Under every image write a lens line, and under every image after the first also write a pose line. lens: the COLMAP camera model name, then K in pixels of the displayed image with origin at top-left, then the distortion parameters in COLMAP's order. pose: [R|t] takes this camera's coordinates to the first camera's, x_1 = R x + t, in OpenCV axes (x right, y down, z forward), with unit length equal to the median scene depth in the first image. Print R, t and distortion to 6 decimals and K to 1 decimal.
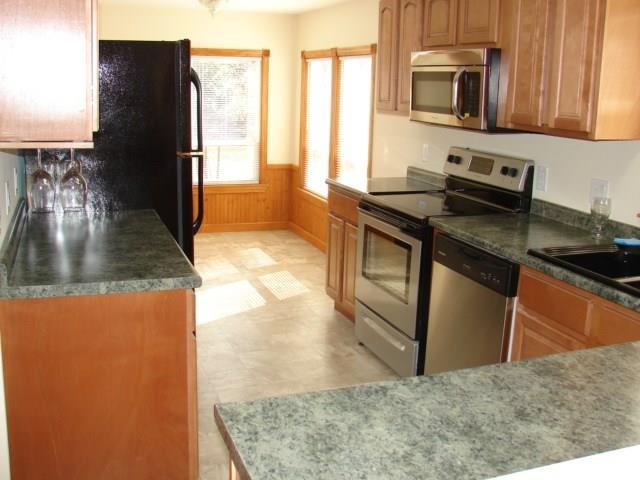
lens RADIAL K [[720.7, 0, 320.0], [0, 720.7, 240.0], [0, 0, 1]] dist [-0.099398, -0.009975]
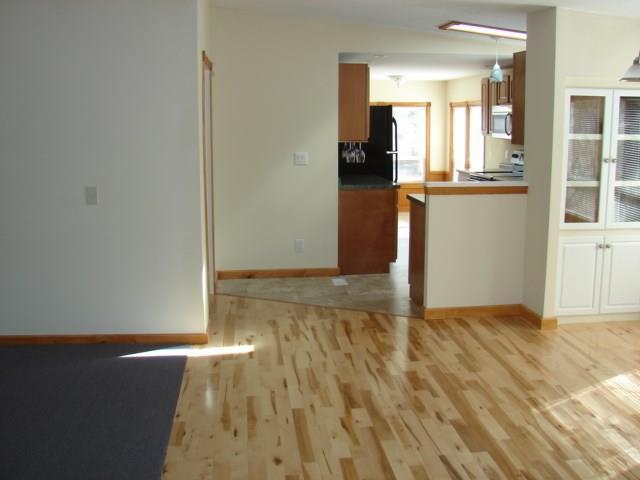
lens RADIAL K [[720.7, 0, 320.0], [0, 720.7, 240.0], [0, 0, 1]] dist [-0.099398, -0.009975]
pose [[0.971662, 0.007895, -0.236242, 0.083056], [-0.020454, 0.998501, -0.050760, 0.162418], [0.235488, 0.054154, 0.970367, -0.740536]]
